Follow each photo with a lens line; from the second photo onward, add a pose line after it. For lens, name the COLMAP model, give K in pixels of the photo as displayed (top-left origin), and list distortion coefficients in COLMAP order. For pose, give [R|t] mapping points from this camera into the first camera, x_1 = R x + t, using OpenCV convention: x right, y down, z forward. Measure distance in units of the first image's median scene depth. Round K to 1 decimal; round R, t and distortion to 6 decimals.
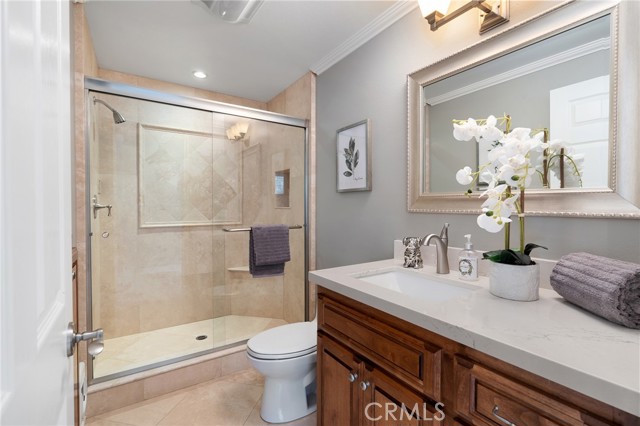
lens RADIAL K [[294.8, 0, 321.1], [0, 294.8, 211.5], [0, 0, 1]] dist [-0.004074, -0.000055]
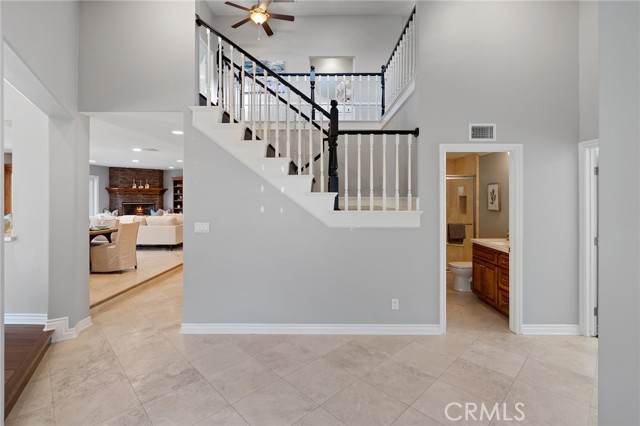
lens RADIAL K [[294.8, 0, 329.9], [0, 294.8, 200.4], [0, 0, 1]] dist [-0.004074, -0.000055]
pose [[0.842923, 0.000882, -0.538034, 0.262619], [-0.004703, 0.999973, -0.005730, -0.128101], [0.538014, 0.007360, 0.842904, -1.675589]]
